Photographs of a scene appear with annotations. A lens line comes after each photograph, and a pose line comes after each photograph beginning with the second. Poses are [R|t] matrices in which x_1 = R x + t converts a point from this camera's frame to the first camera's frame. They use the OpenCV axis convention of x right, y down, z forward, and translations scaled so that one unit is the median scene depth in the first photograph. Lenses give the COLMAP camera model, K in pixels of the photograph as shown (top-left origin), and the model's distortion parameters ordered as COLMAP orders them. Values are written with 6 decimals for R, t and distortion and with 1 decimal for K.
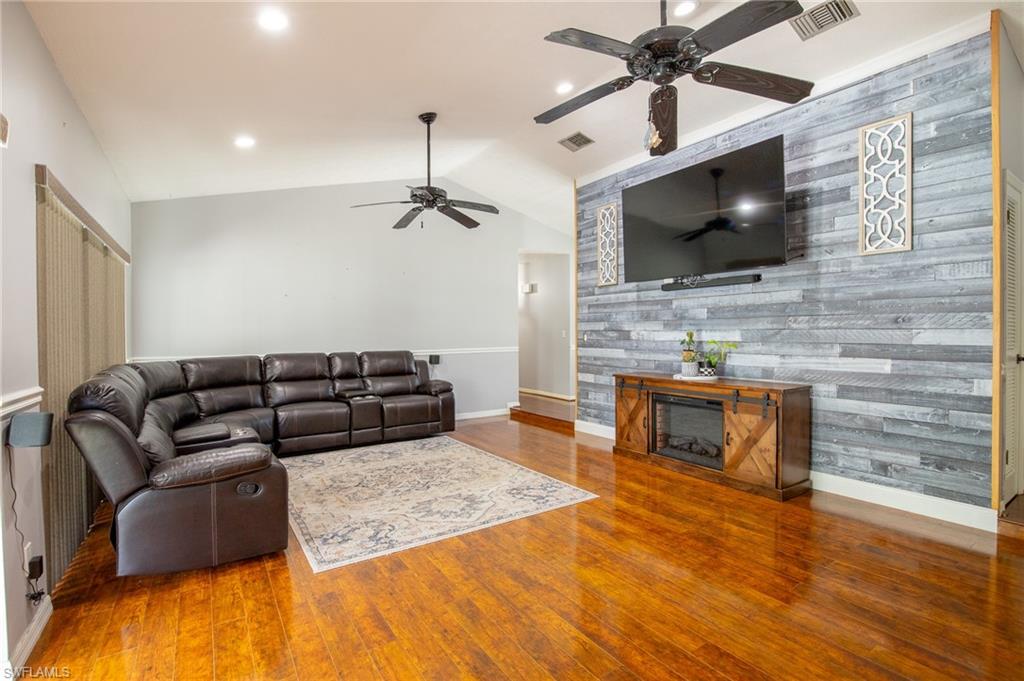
lens RADIAL K [[470.2, 0, 513.3], [0, 470.2, 337.8], [0, 0, 1]] dist [-0.032298, 0.004560]
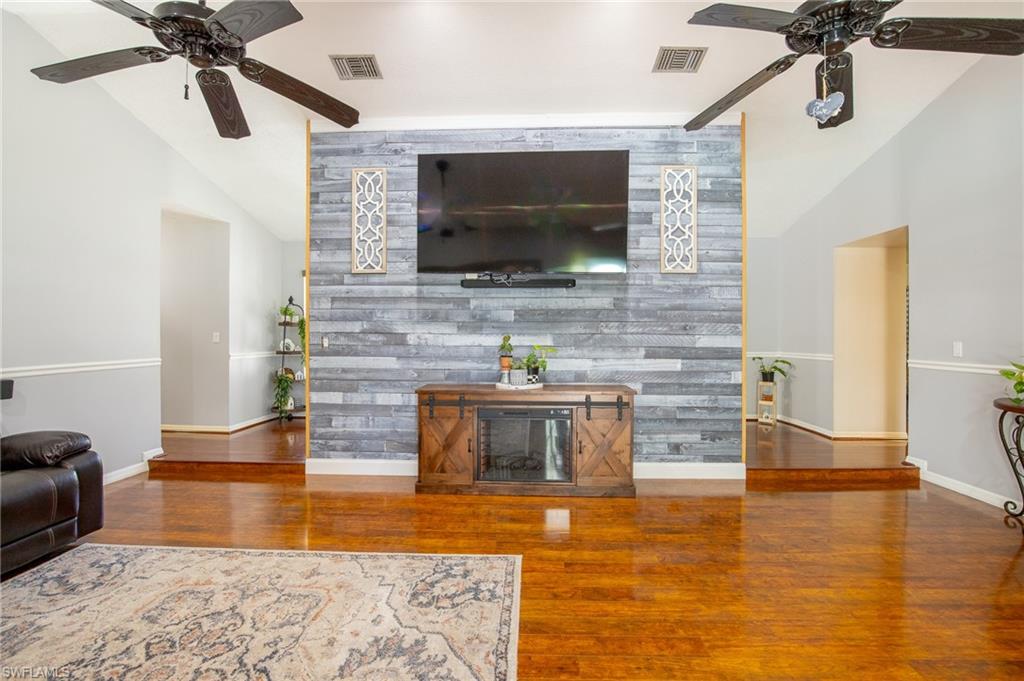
lens RADIAL K [[470.2, 0, 511.1], [0, 470.2, 338.6], [0, 0, 1]] dist [-0.032298, 0.004560]
pose [[0.589734, 0.003465, 0.807590, -0.399151], [0.002174, 0.999980, -0.005878, -0.001882], [-0.807595, 0.005222, 0.589715, 0.534972]]
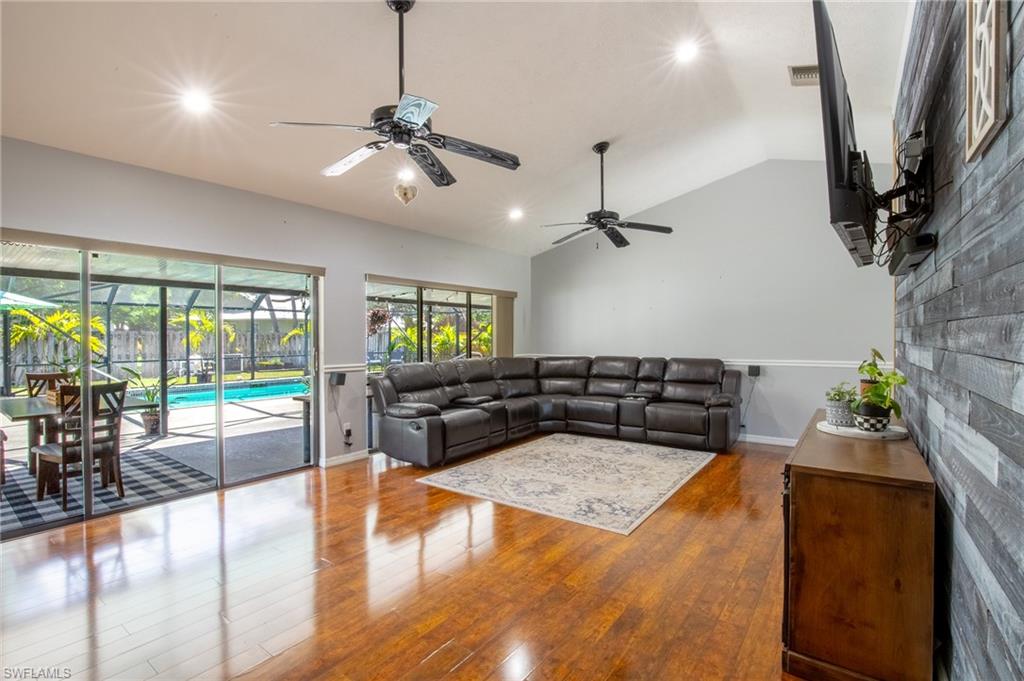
lens RADIAL K [[470.2, 0, 510.4], [0, 470.2, 340.4], [0, 0, 1]] dist [-0.032298, 0.004560]
pose [[0.336382, 0.011045, -0.941661, 0.862897], [-0.006119, 0.999936, 0.009543, -0.027898], [0.941706, 0.002552, 0.336428, 0.468643]]
